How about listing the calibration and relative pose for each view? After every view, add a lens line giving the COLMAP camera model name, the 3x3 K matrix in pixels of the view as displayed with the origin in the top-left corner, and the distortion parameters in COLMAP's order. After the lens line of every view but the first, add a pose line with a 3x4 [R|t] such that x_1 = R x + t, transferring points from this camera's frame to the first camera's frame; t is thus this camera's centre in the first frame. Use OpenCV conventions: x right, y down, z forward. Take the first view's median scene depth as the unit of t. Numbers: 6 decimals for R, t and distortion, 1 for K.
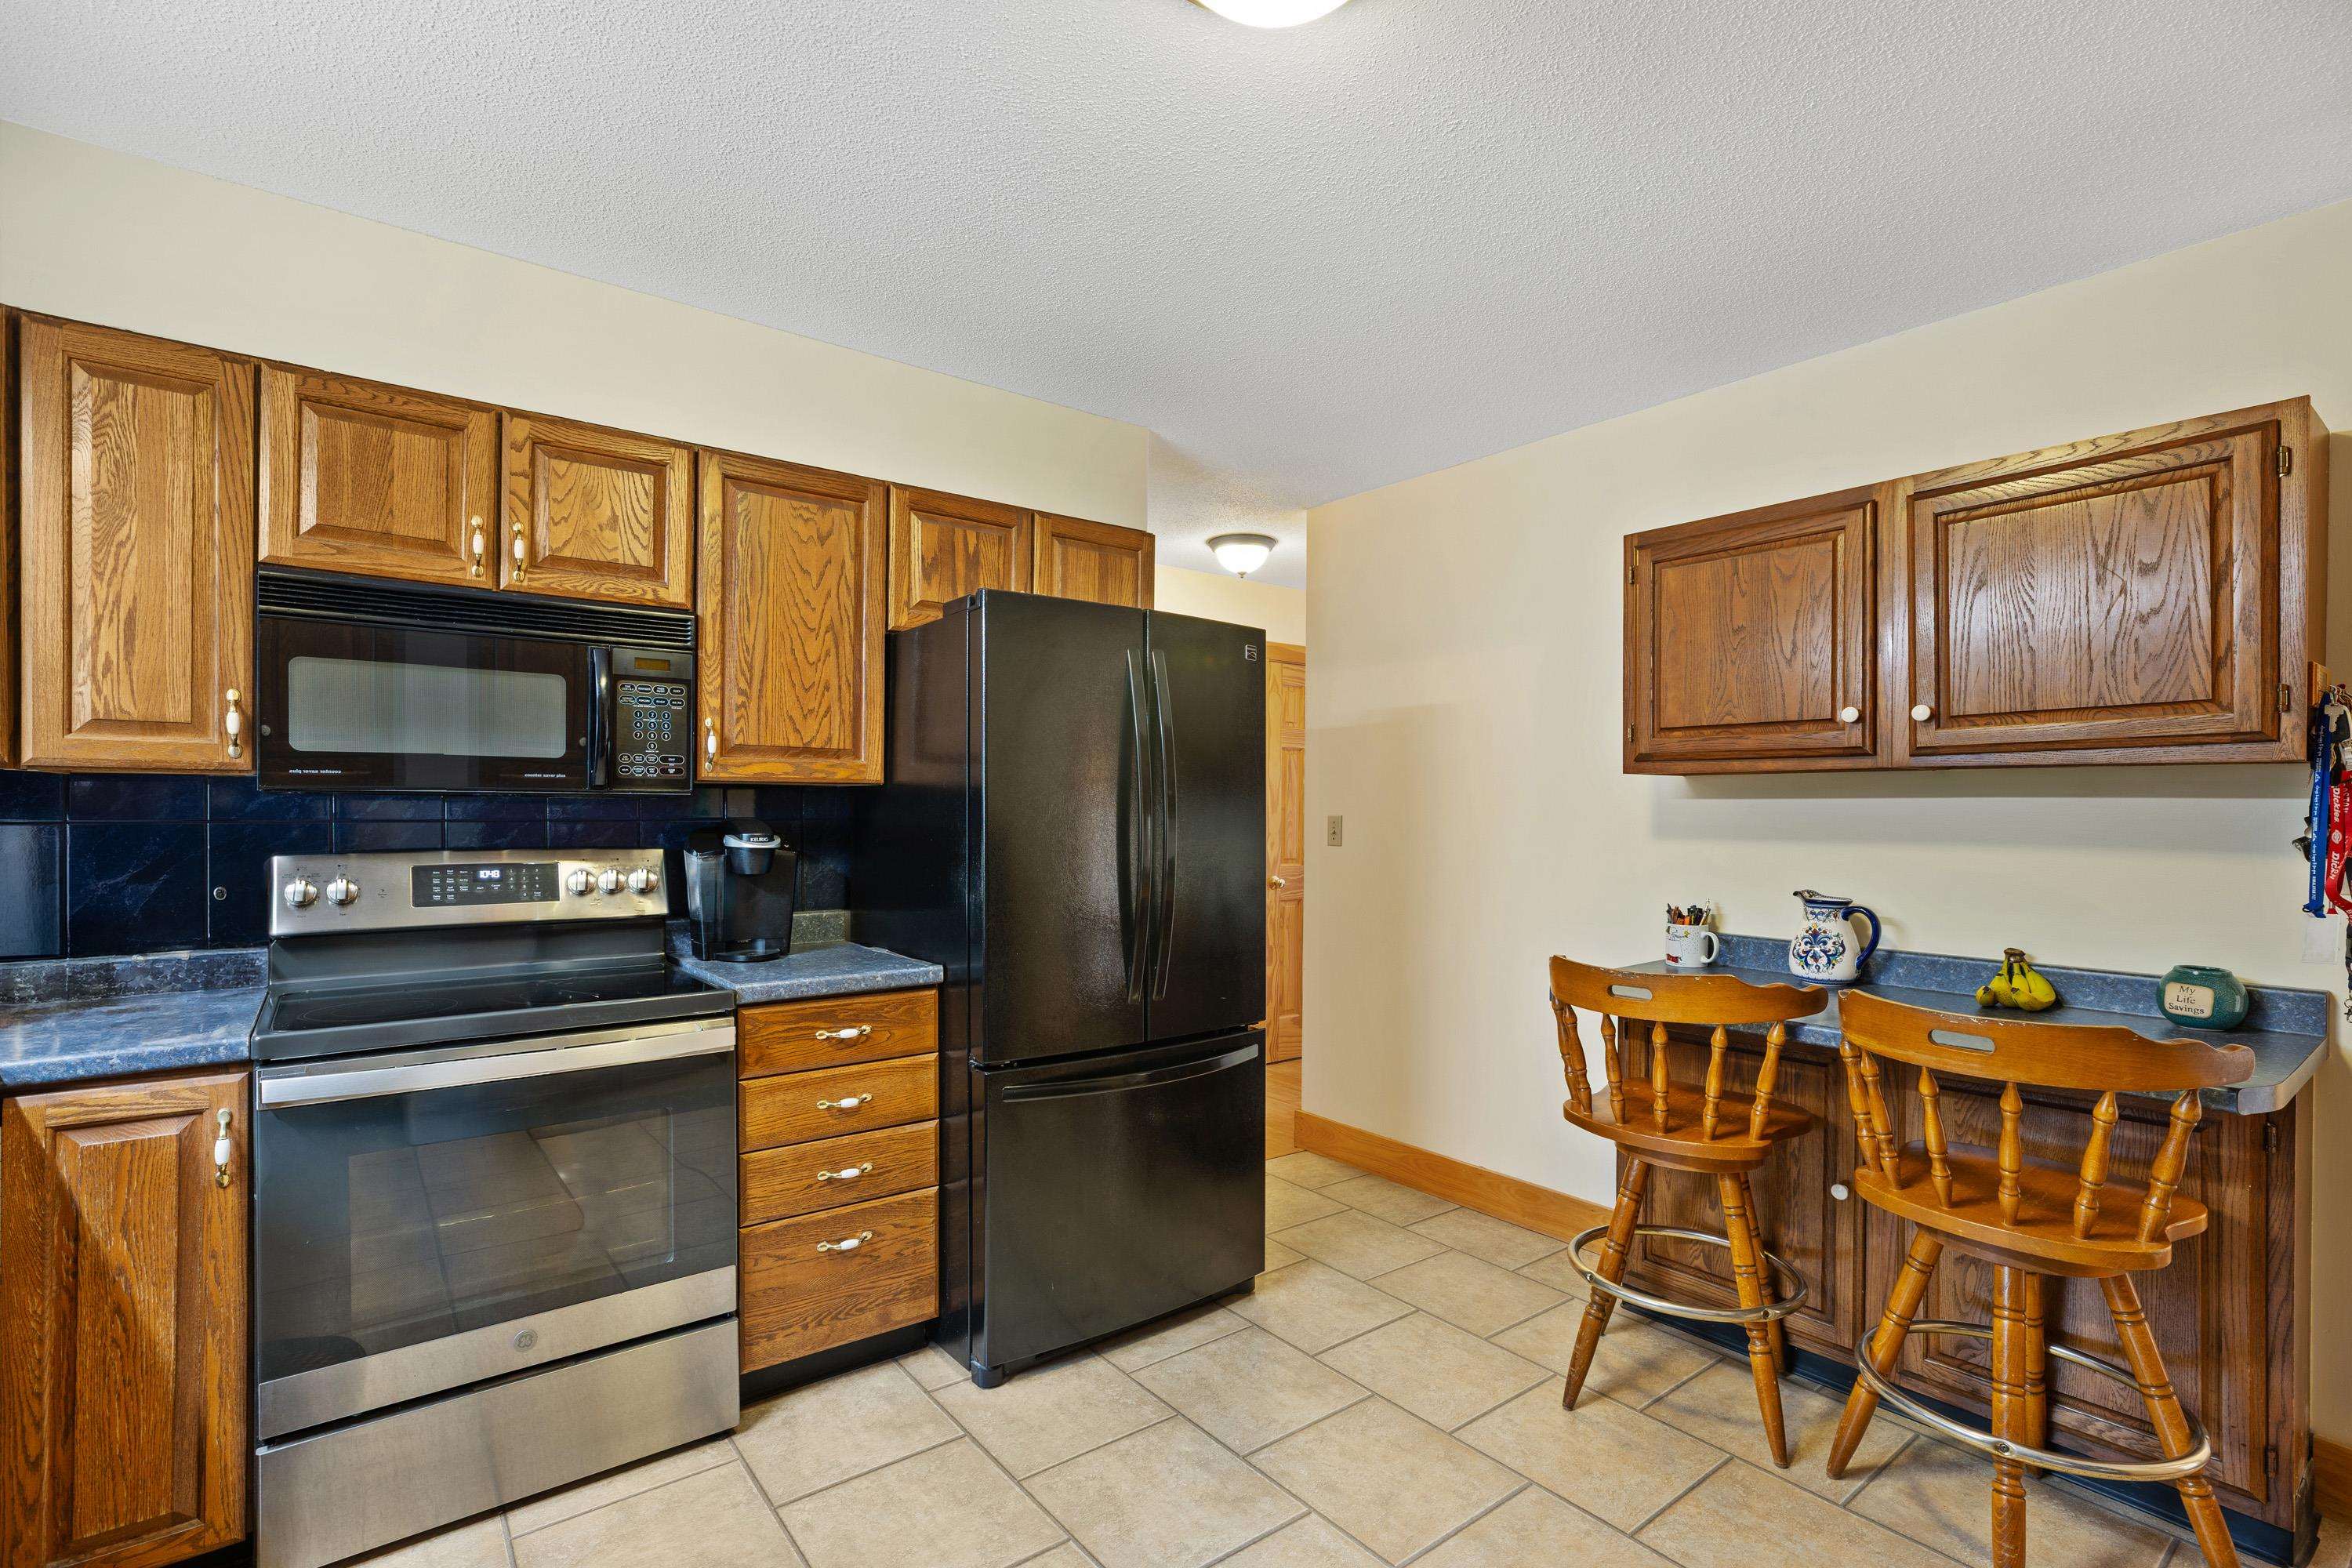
lens RADIAL K [[1075.2, 0, 1171.2], [0, 1075.2, 776.9], [0, 0, 1]] dist [-0.027444, 0.011787]
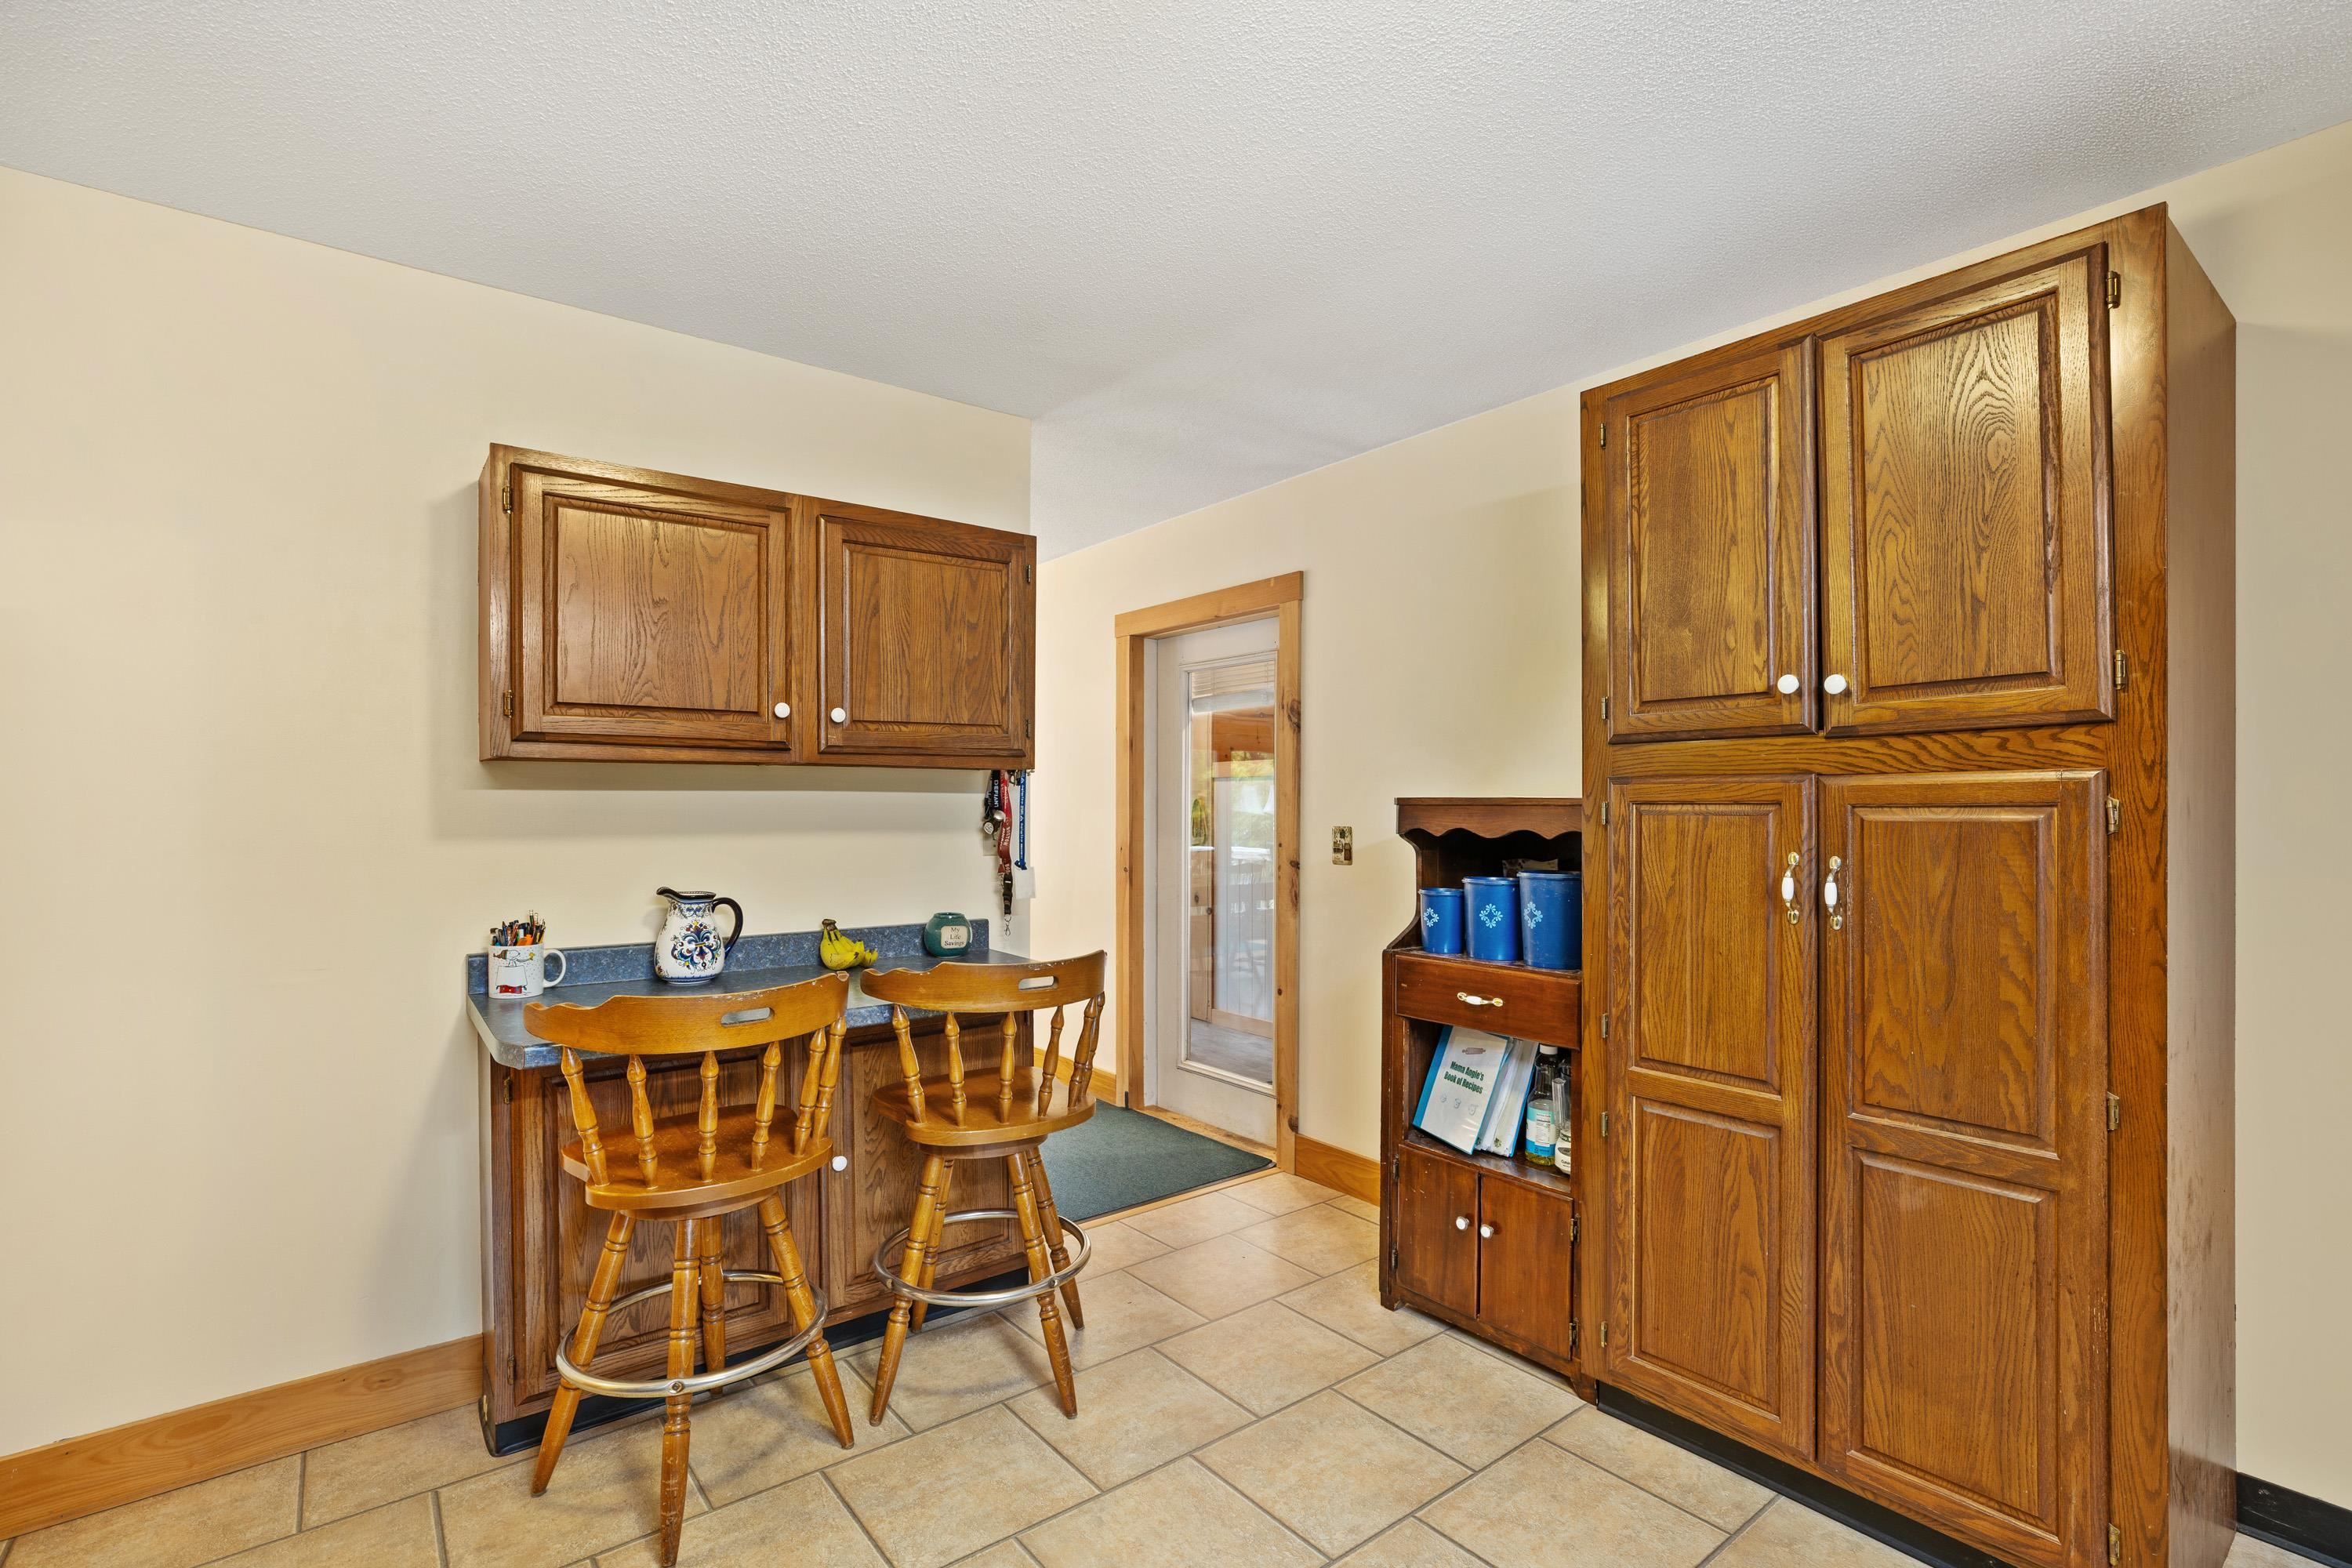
lens RADIAL K [[1075.2, 0, 1171.2], [0, 1075.2, 776.9], [0, 0, 1]] dist [-0.027444, 0.011787]
pose [[0.002725, 0.029157, 0.999571, -0.378204], [-0.019111, 0.999394, -0.029100, 0.028109], [-0.999814, -0.019024, 0.003280, 0.578649]]
